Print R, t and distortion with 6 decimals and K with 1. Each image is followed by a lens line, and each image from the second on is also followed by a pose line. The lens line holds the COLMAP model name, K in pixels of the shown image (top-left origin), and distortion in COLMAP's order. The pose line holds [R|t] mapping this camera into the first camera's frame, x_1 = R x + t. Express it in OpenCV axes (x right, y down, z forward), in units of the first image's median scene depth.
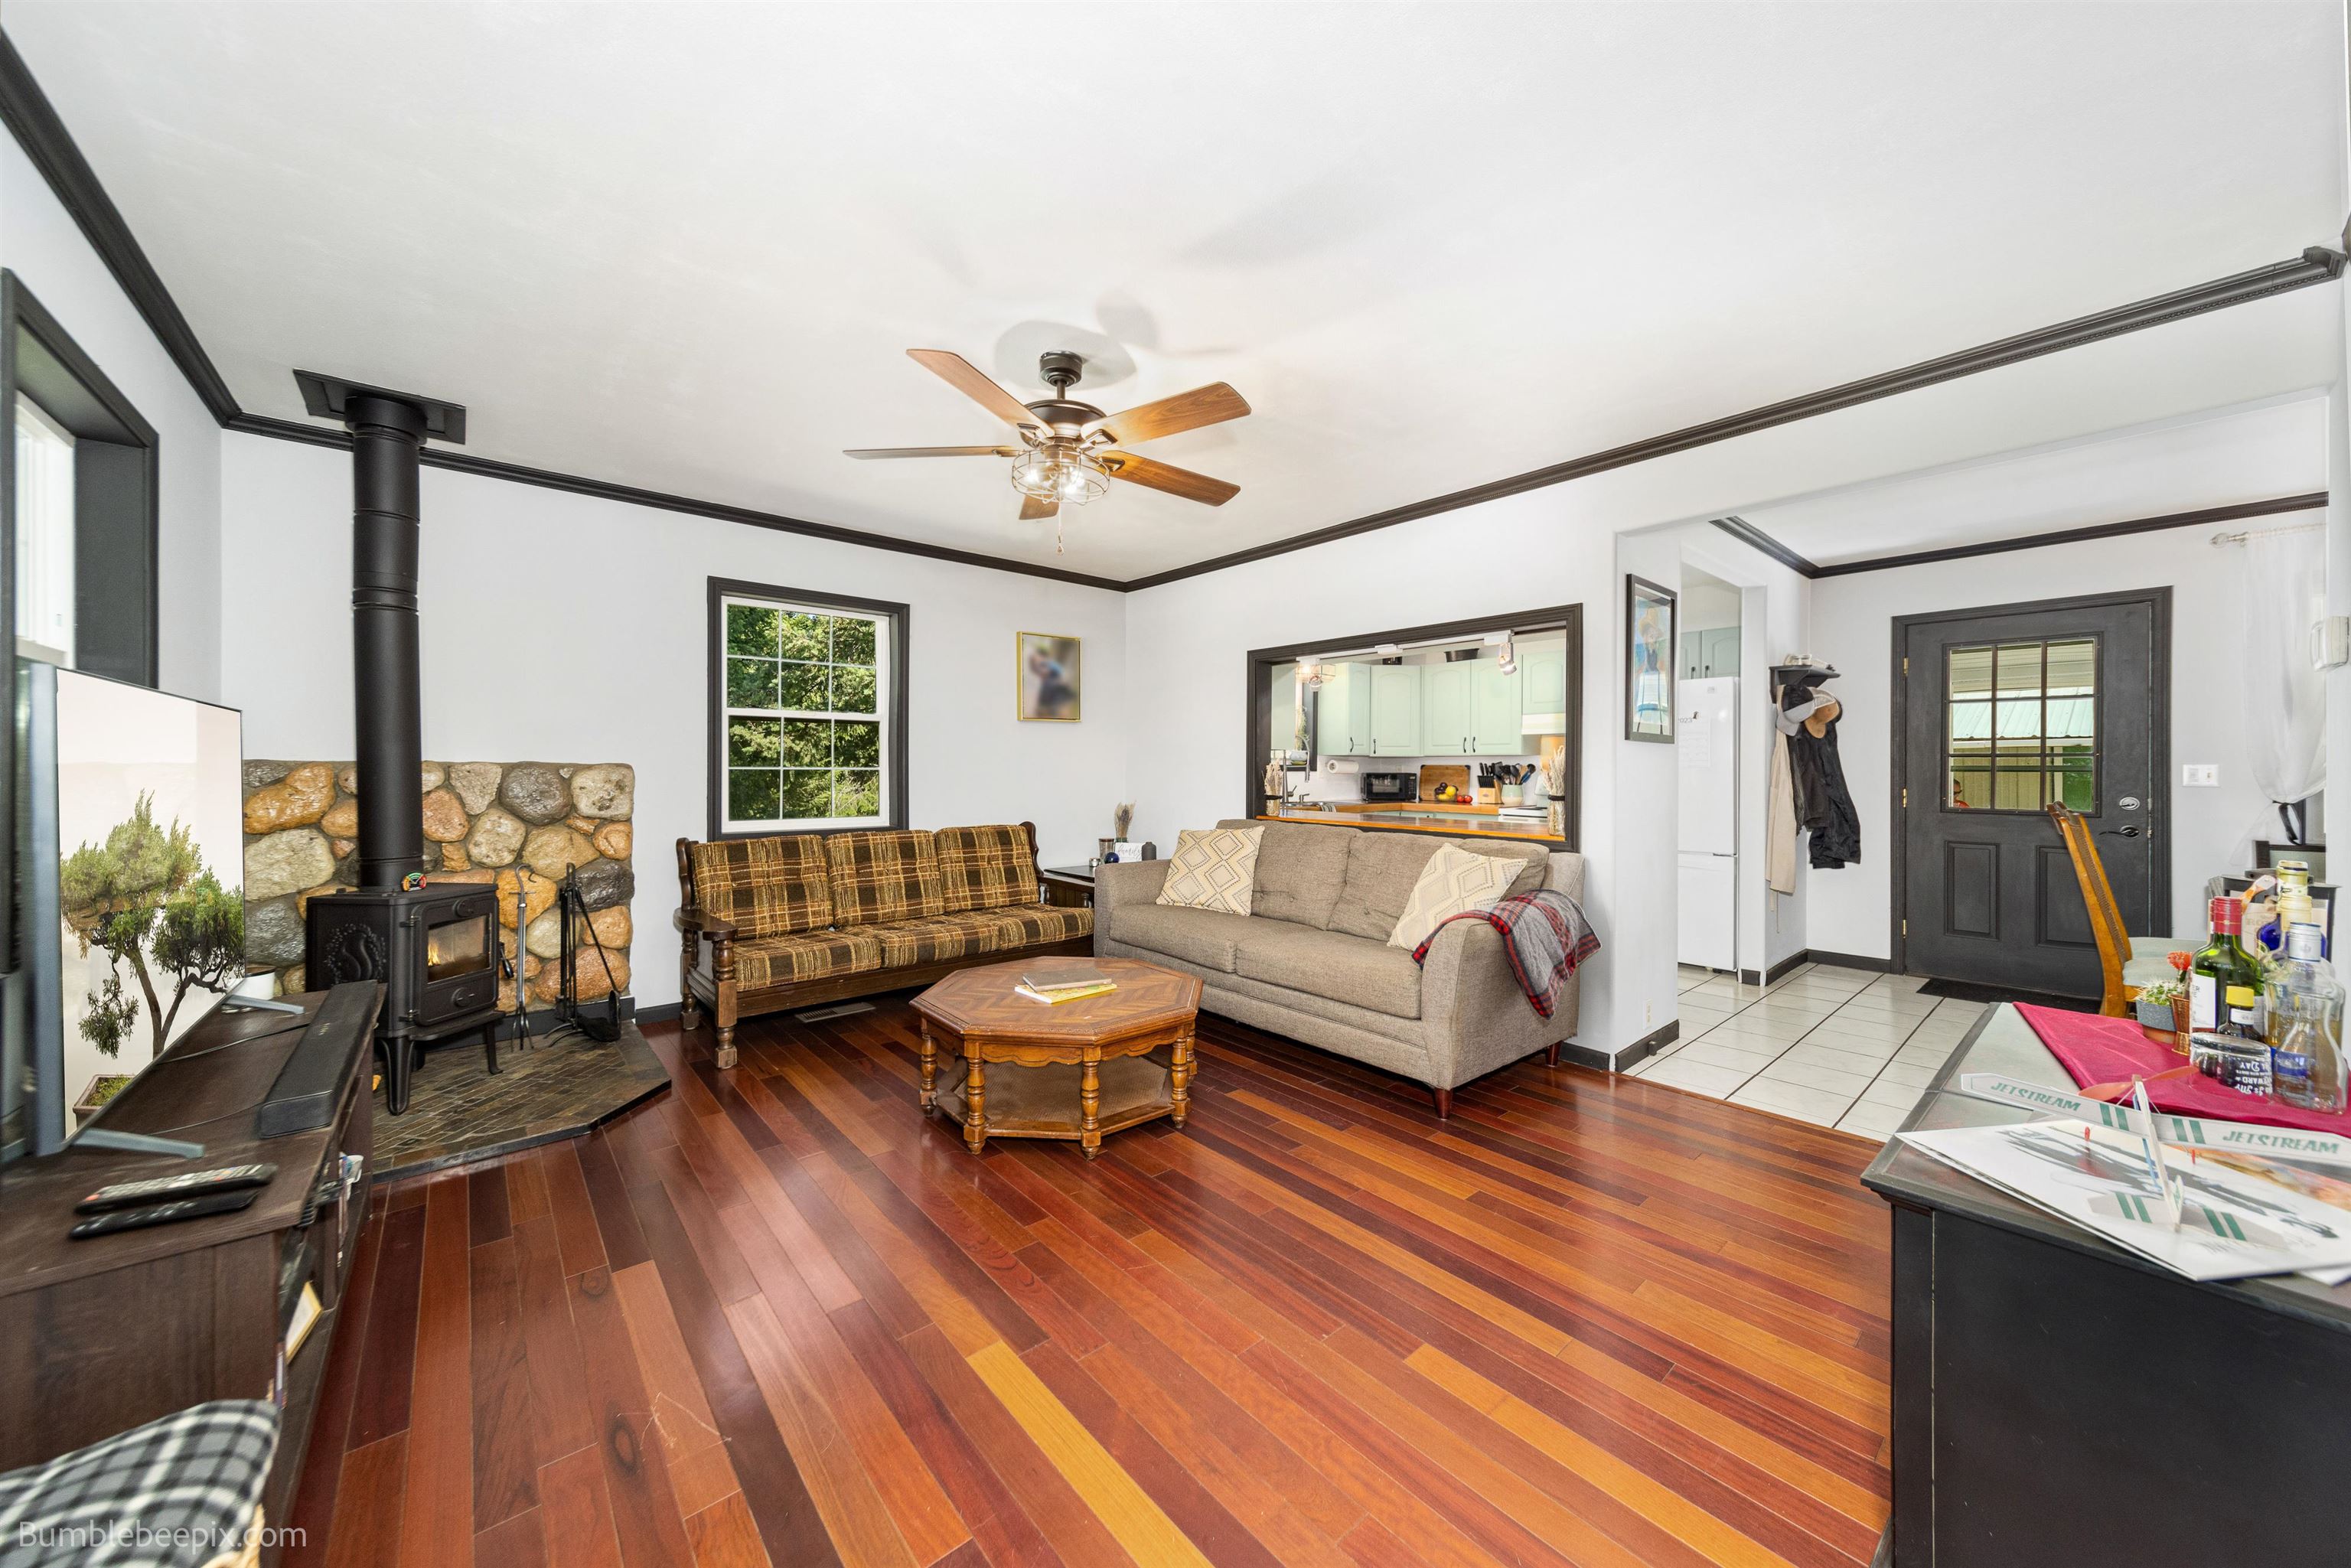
lens RADIAL K [[823.0, 0, 1182.9], [0, 823.0, 774.7], [0, 0, 1]] dist [0.001970, 0.000785]
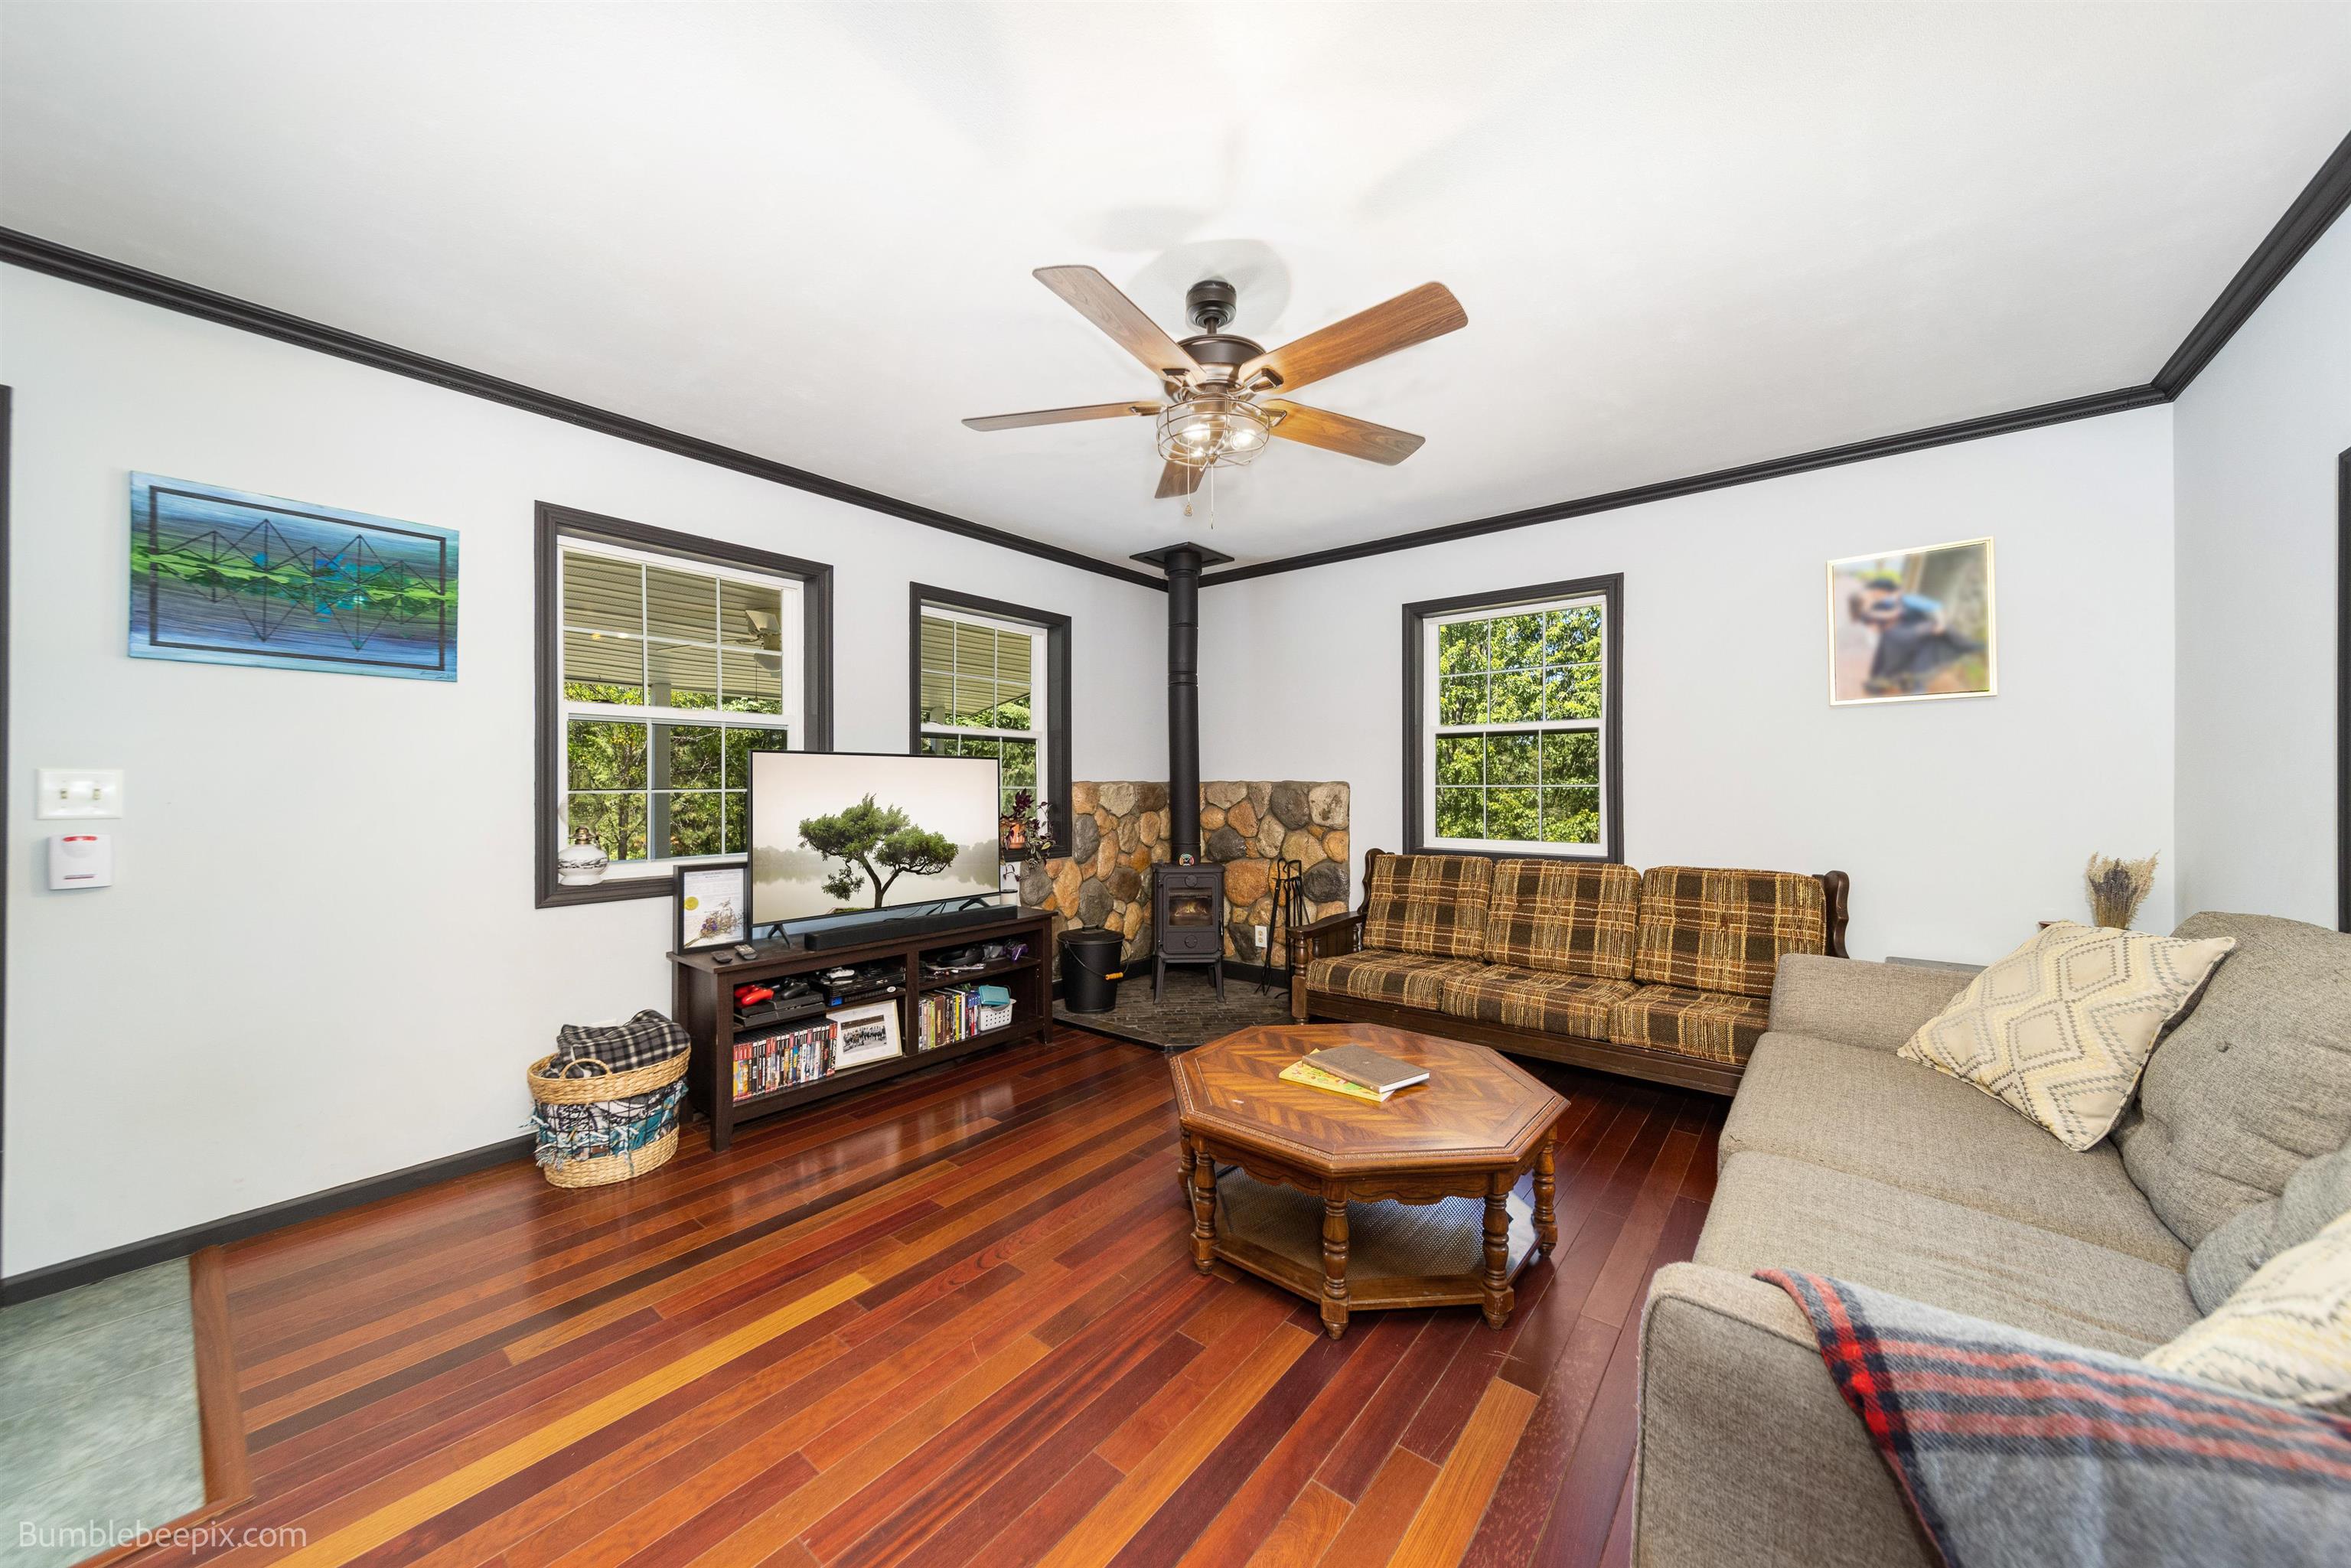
lens RADIAL K [[823.0, 0, 1166.6], [0, 823.0, 768.9], [0, 0, 1]] dist [0.001970, 0.000785]
pose [[0.151753, -0.029314, -0.987984, 0.409151], [-0.011194, 0.999445, -0.031373, 0.007654], [0.988355, 0.015820, 0.151340, 0.513359]]
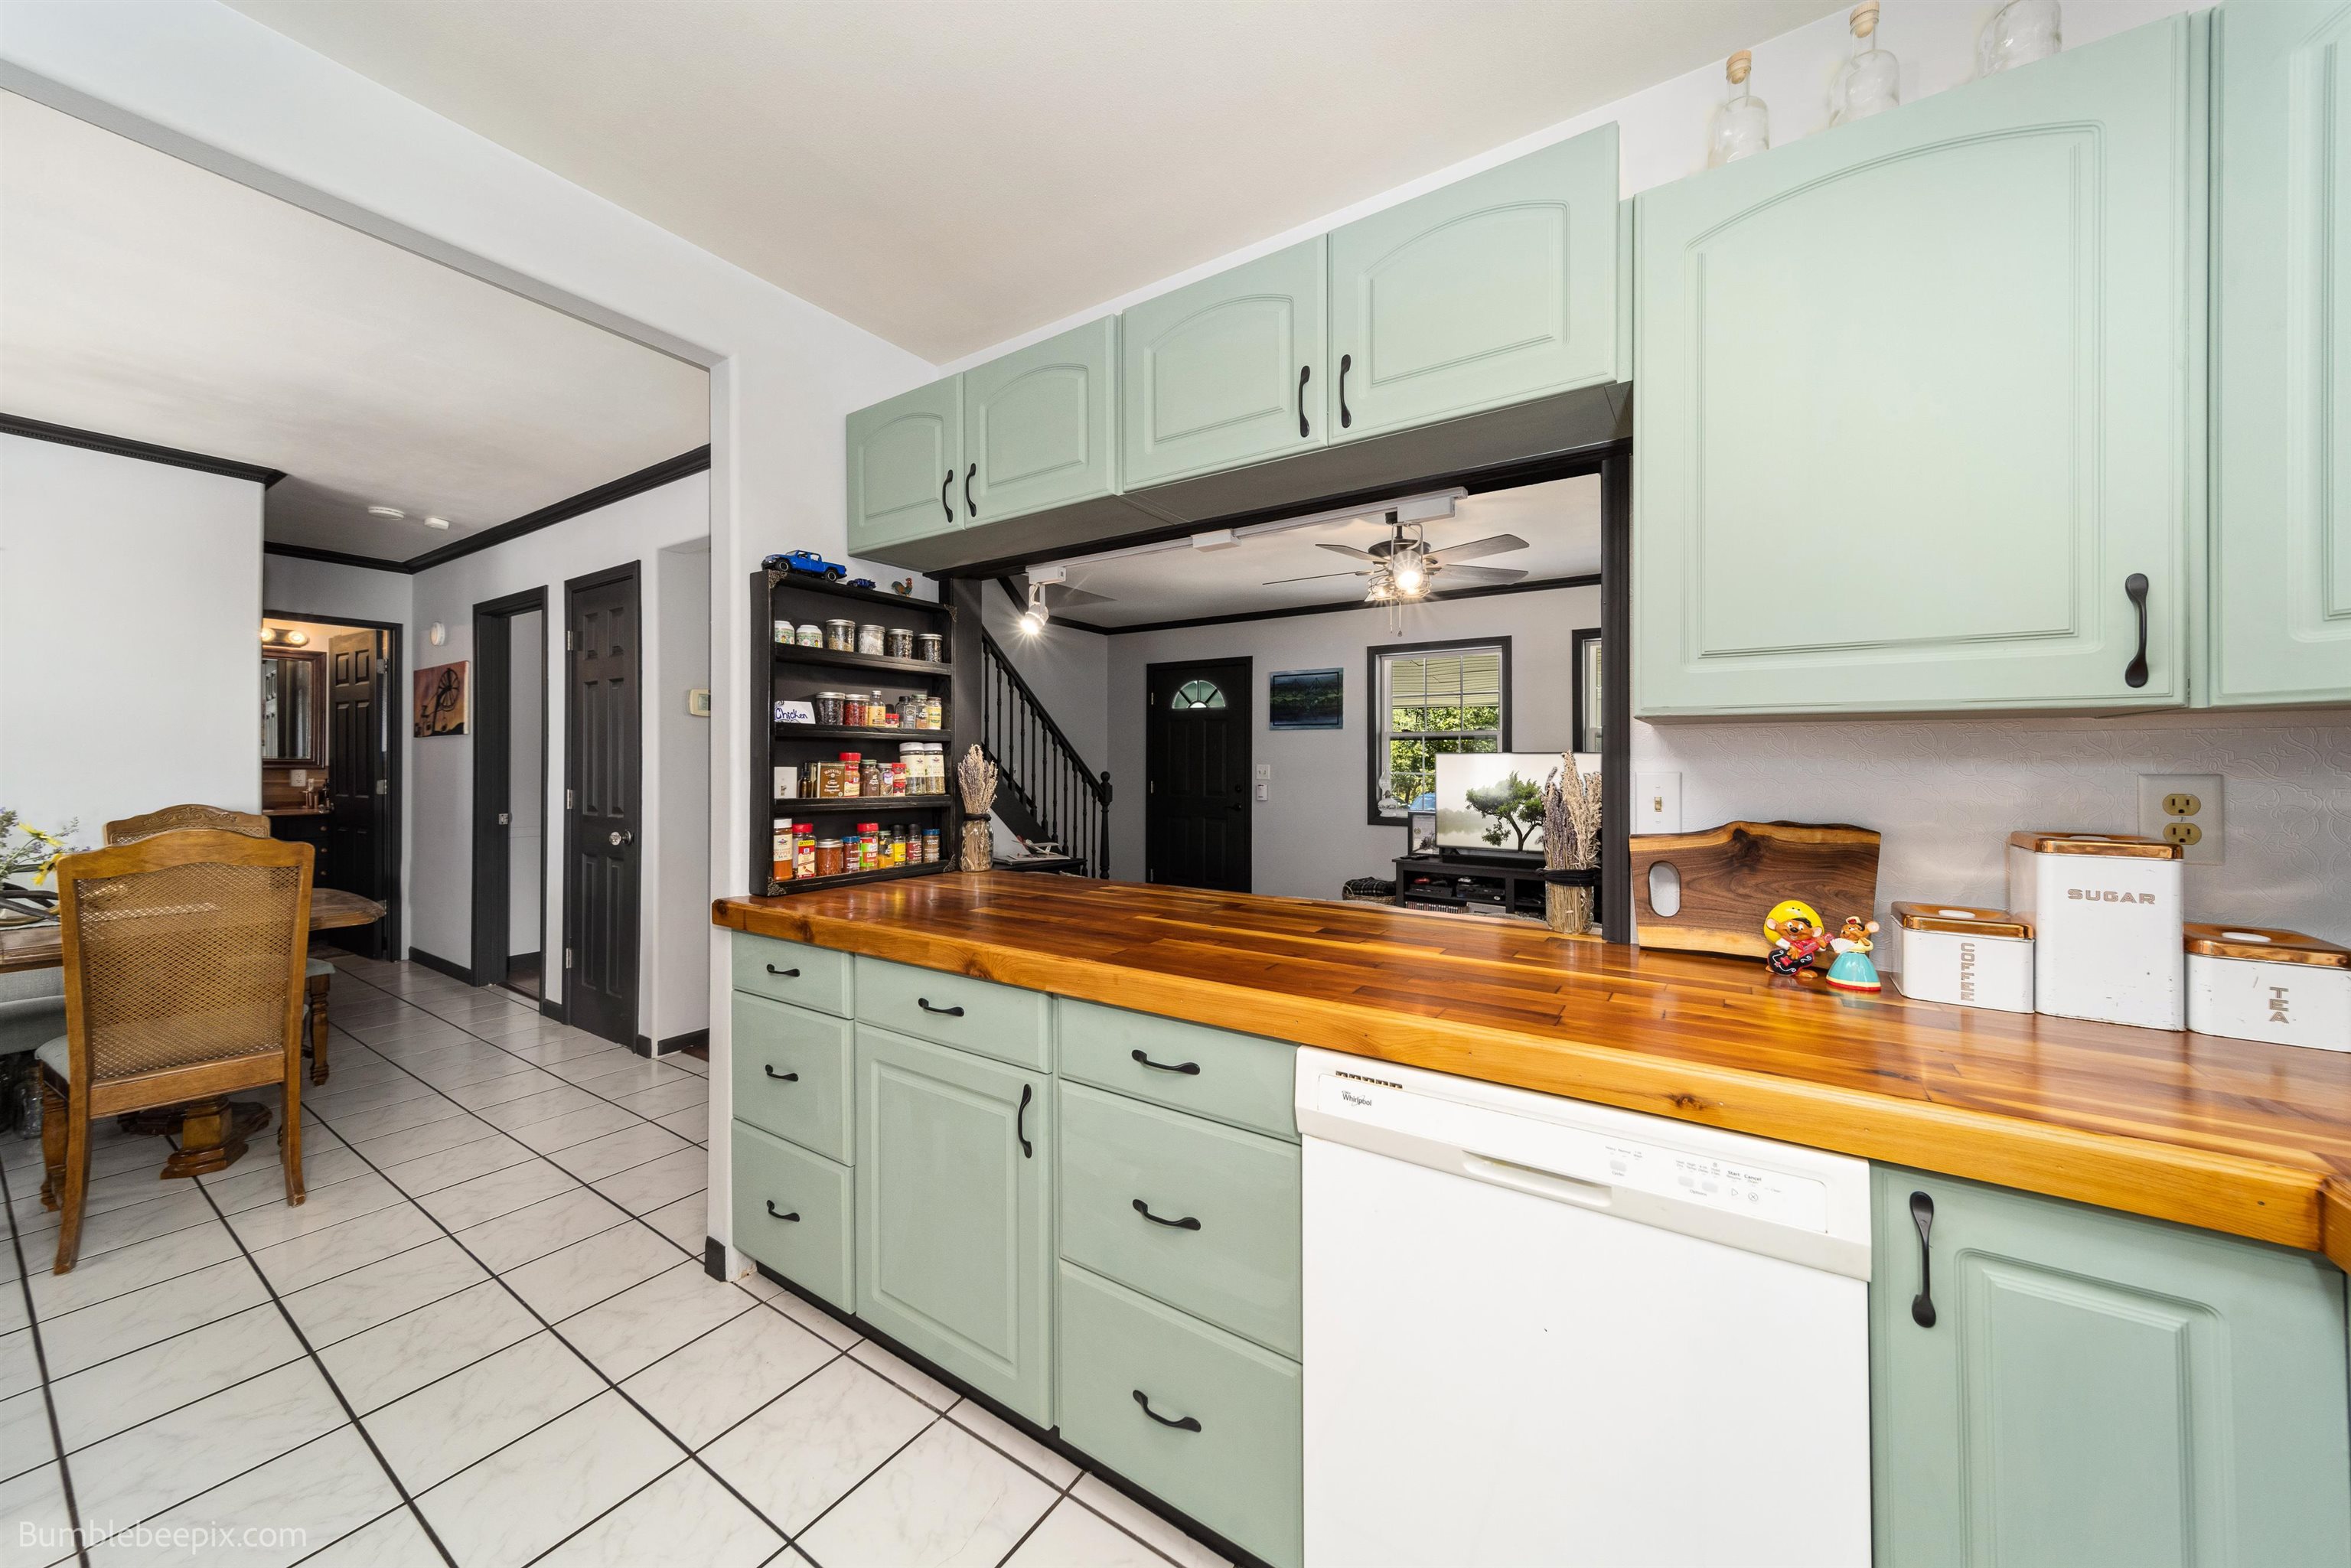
lens RADIAL K [[823.0, 0, 1171.7], [0, 823.0, 759.8], [0, 0, 1]] dist [0.001970, 0.000785]
pose [[-0.967262, -0.010480, -0.253562, 0.410491], [-0.012754, 0.999892, 0.007326, -0.020728], [0.253458, 0.010320, -0.967291, 1.466227]]
